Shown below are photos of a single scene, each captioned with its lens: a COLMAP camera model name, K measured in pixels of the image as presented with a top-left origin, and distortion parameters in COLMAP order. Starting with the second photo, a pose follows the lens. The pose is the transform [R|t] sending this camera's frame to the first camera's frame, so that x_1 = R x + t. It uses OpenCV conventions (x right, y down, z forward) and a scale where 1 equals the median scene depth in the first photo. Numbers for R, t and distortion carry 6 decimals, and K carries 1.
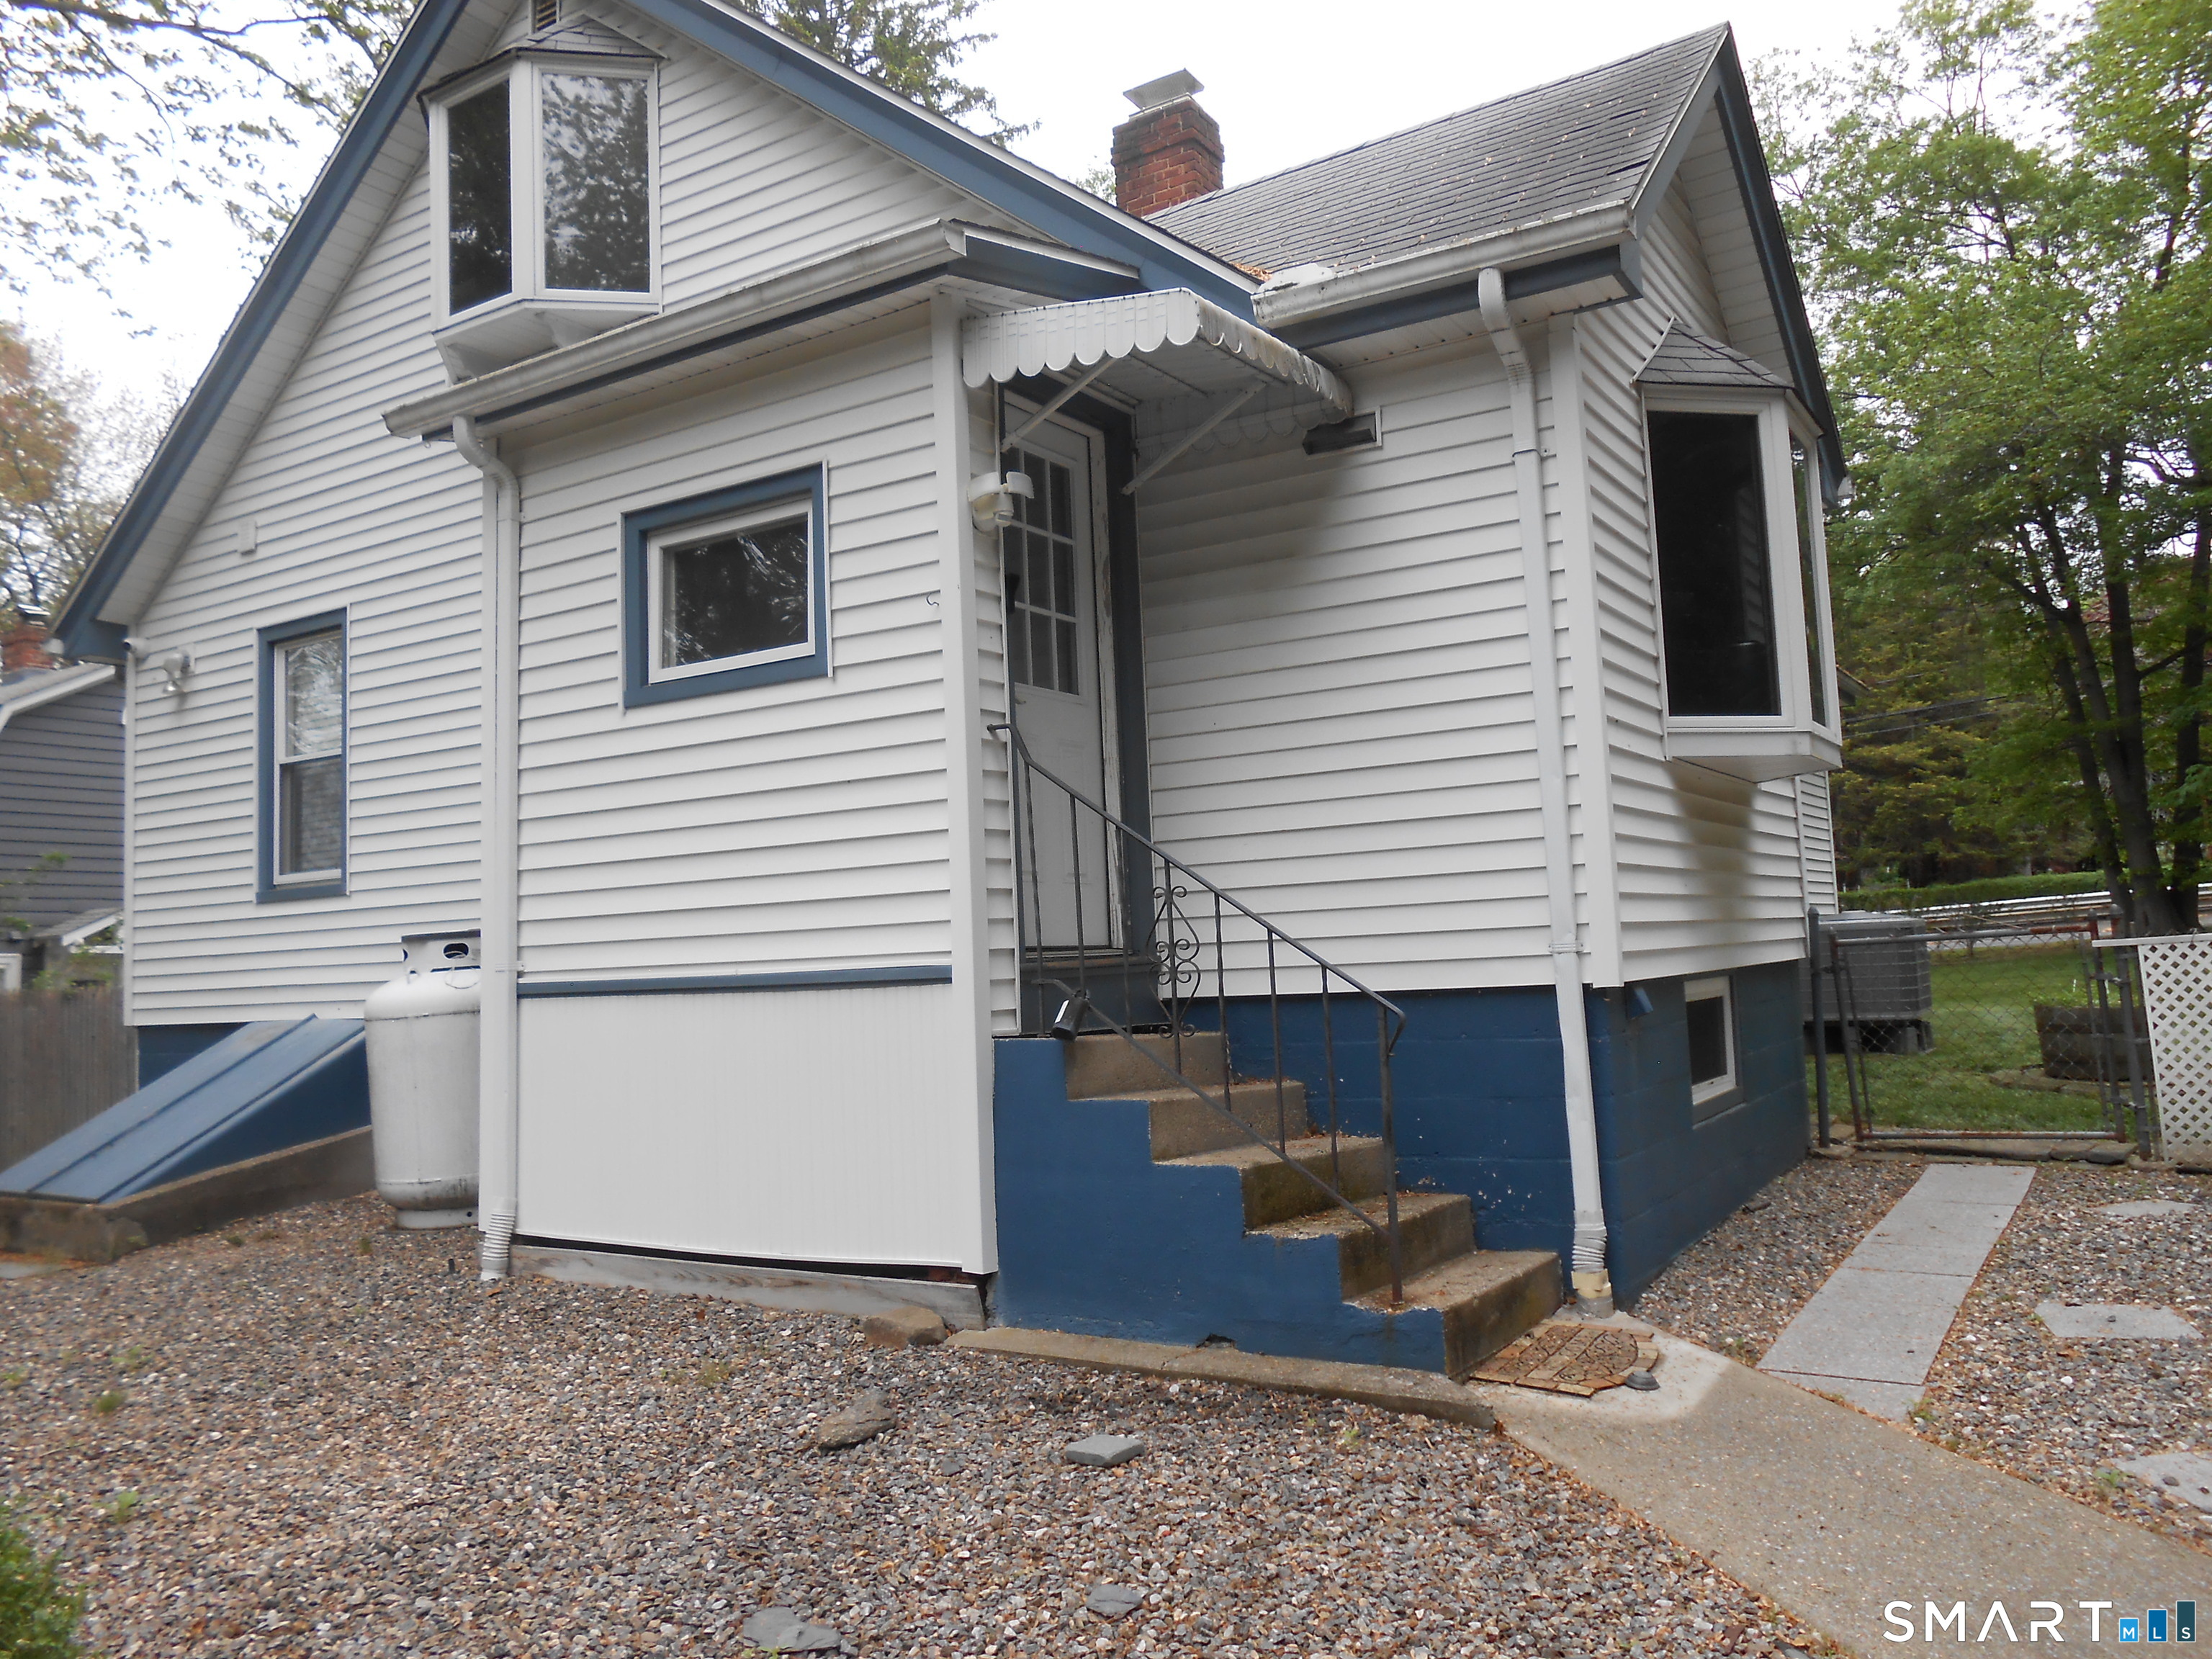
lens RADIAL K [[1709.0, 0, 1104.0], [0, 1709.0, 831.1], [0, 0, 1]] dist [-0.040714, 0.045734]
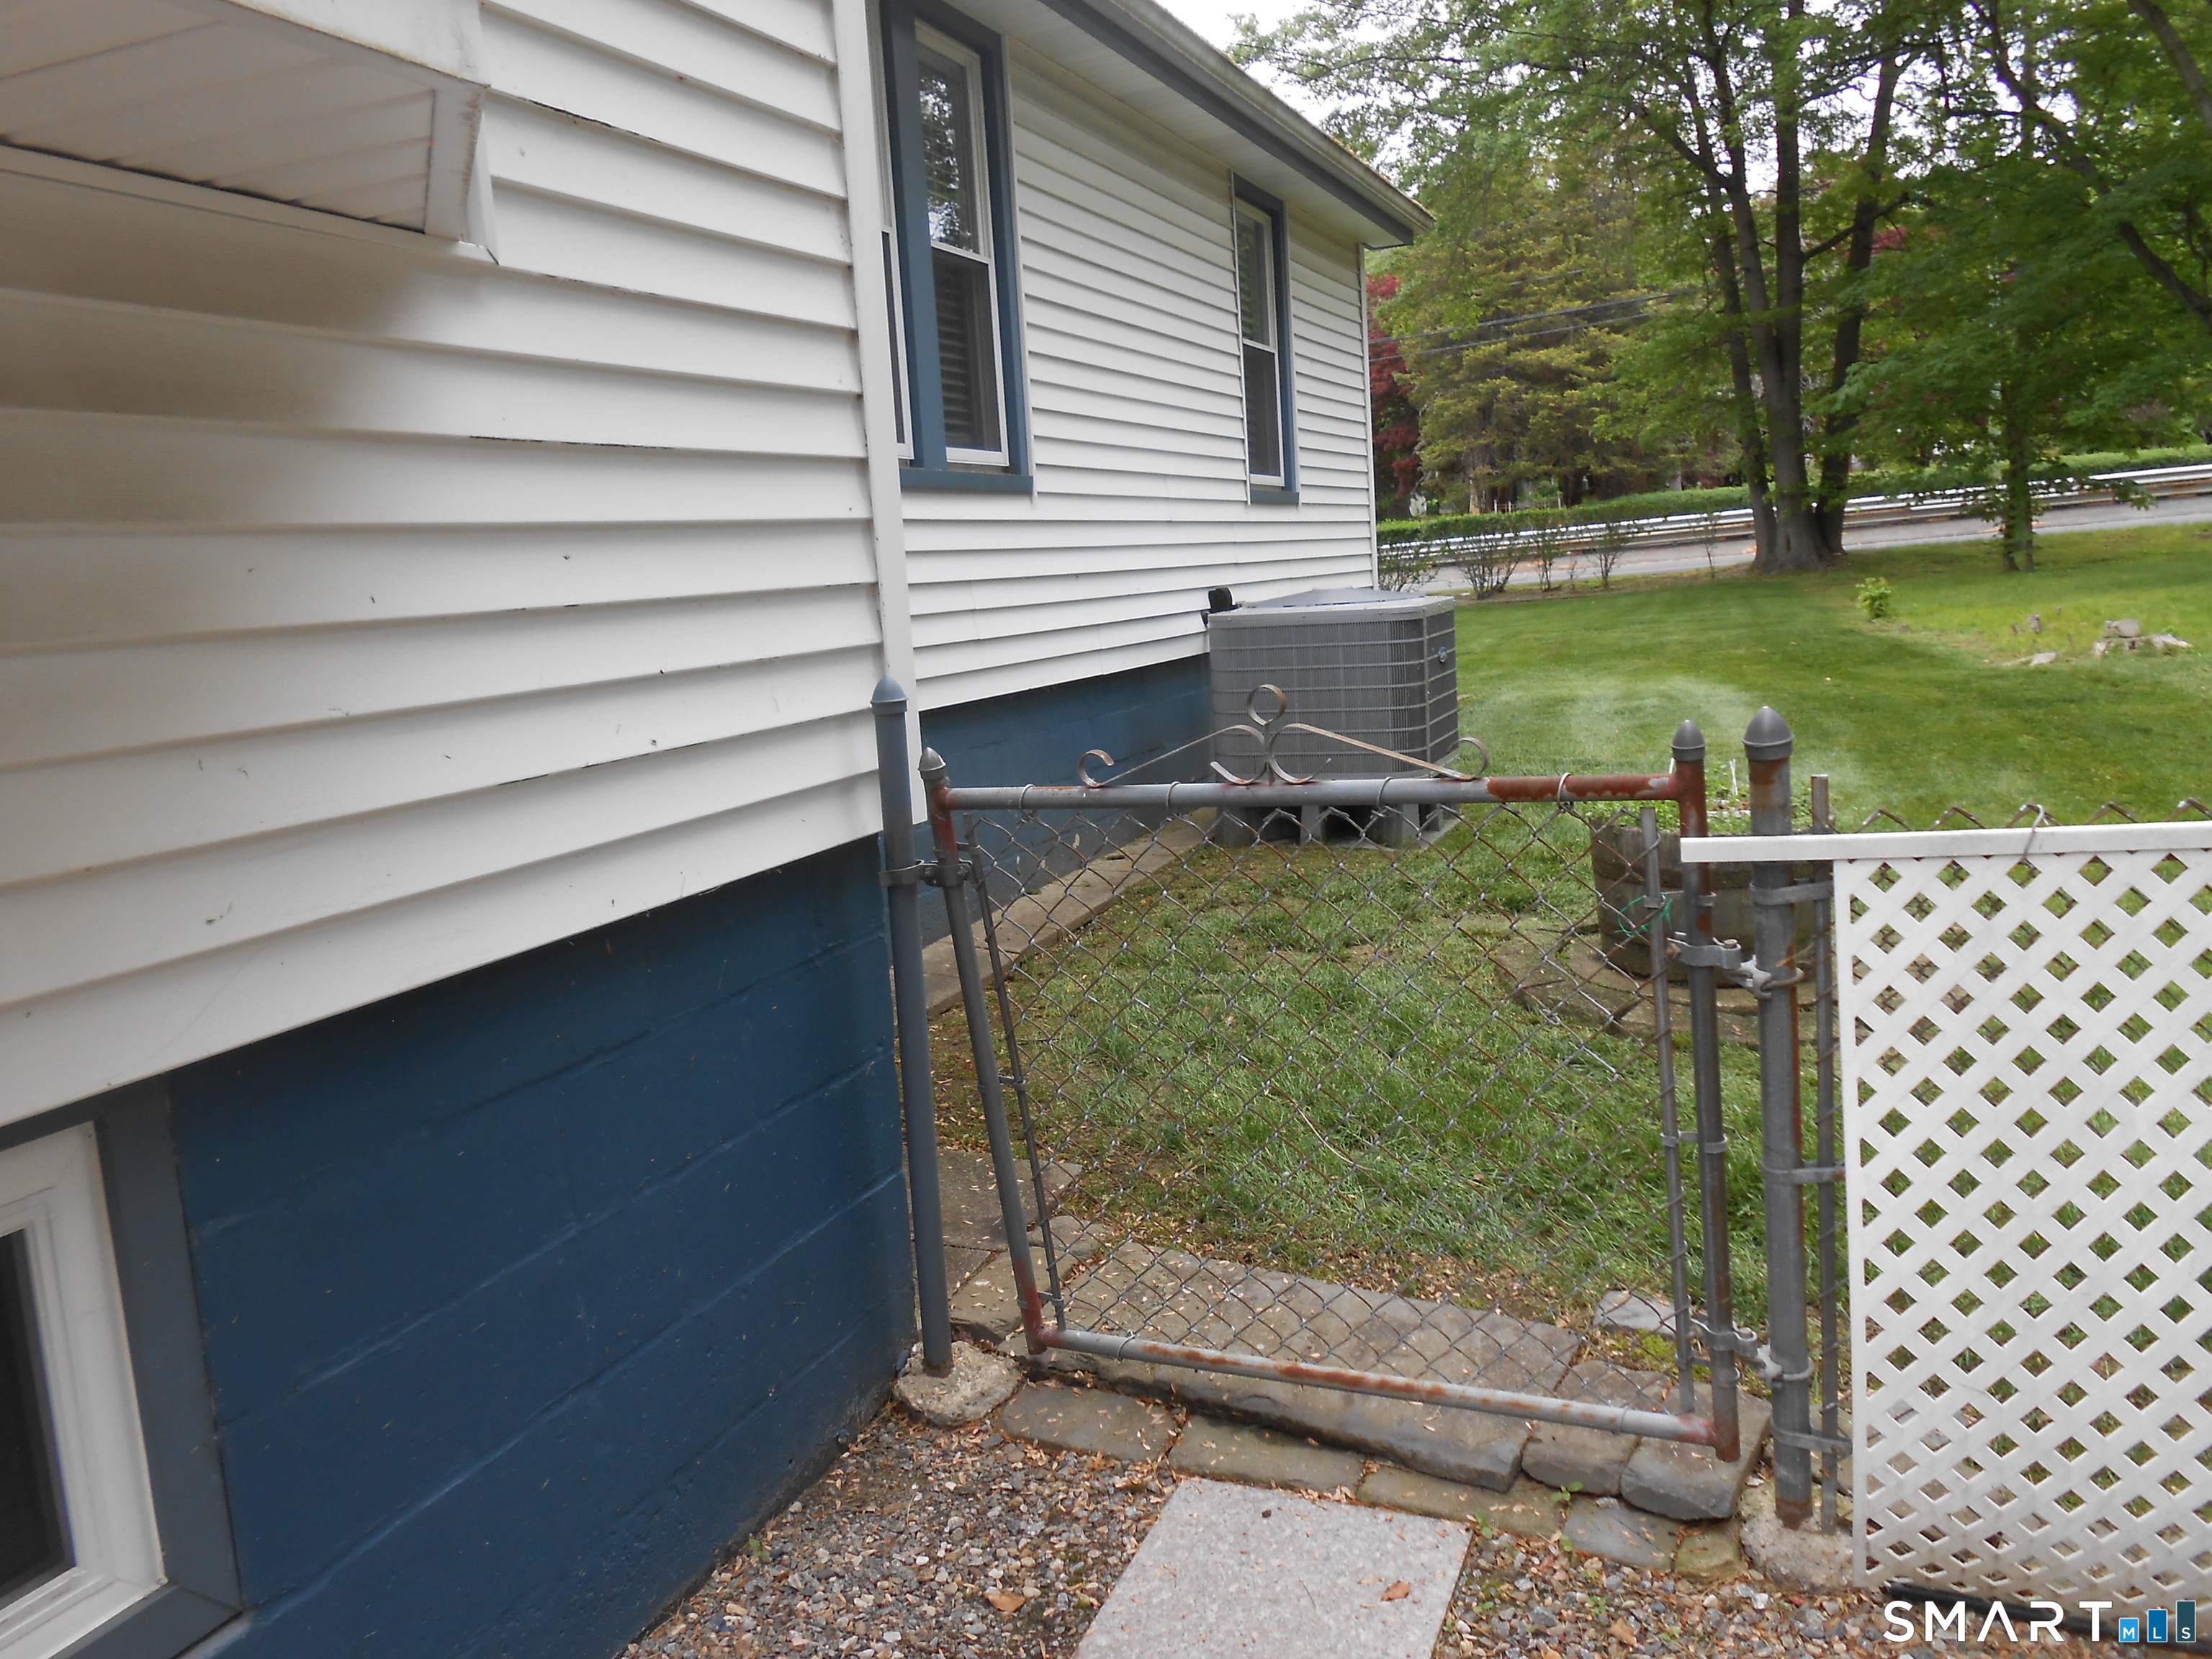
lens RADIAL K [[1709.0, 0, 1109.5], [0, 1709.0, 825.5], [0, 0, 1]] dist [-0.040714, 0.045734]
pose [[0.983944, -0.043180, 0.173173, 0.092168], [0.004519, 0.976009, 0.217684, 0.000428], [-0.178418, -0.213406, 0.960534, 0.156020]]
